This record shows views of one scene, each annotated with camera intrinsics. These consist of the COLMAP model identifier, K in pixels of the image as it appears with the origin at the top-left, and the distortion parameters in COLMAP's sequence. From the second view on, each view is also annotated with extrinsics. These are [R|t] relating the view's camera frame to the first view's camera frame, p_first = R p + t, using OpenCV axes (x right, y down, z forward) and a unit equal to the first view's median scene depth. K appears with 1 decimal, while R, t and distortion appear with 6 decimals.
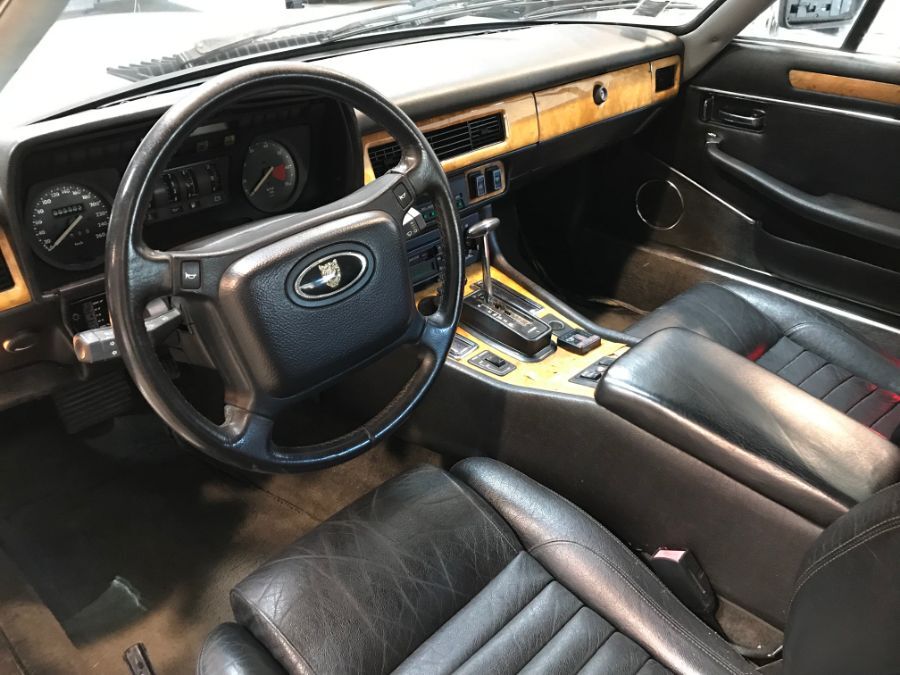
lens RADIAL K [[740.0, 0, 452.2], [0, 740.0, 336.8], [0, 0, 1]] dist [0.016824, -0.006688]
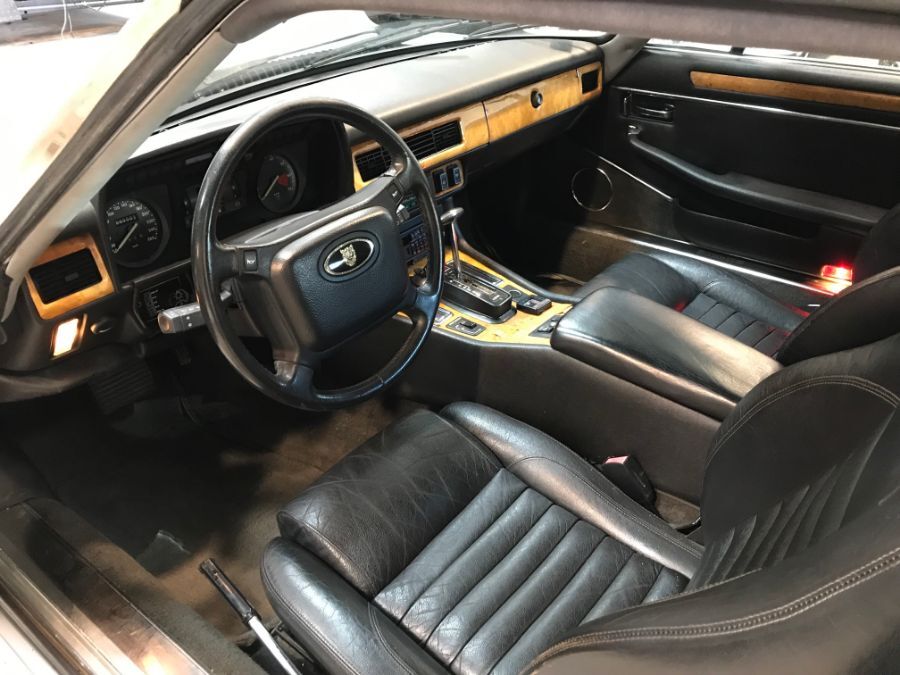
lens RADIAL K [[740.0, 0, 448.7], [0, 740.0, 340.8], [0, 0, 1]] dist [0.016824, -0.006688]
pose [[0.995374, -0.068890, 0.066965, -0.066722], [0.068028, 0.997570, 0.015065, 0.045223], [-0.067840, -0.010440, 0.997642, -0.254002]]
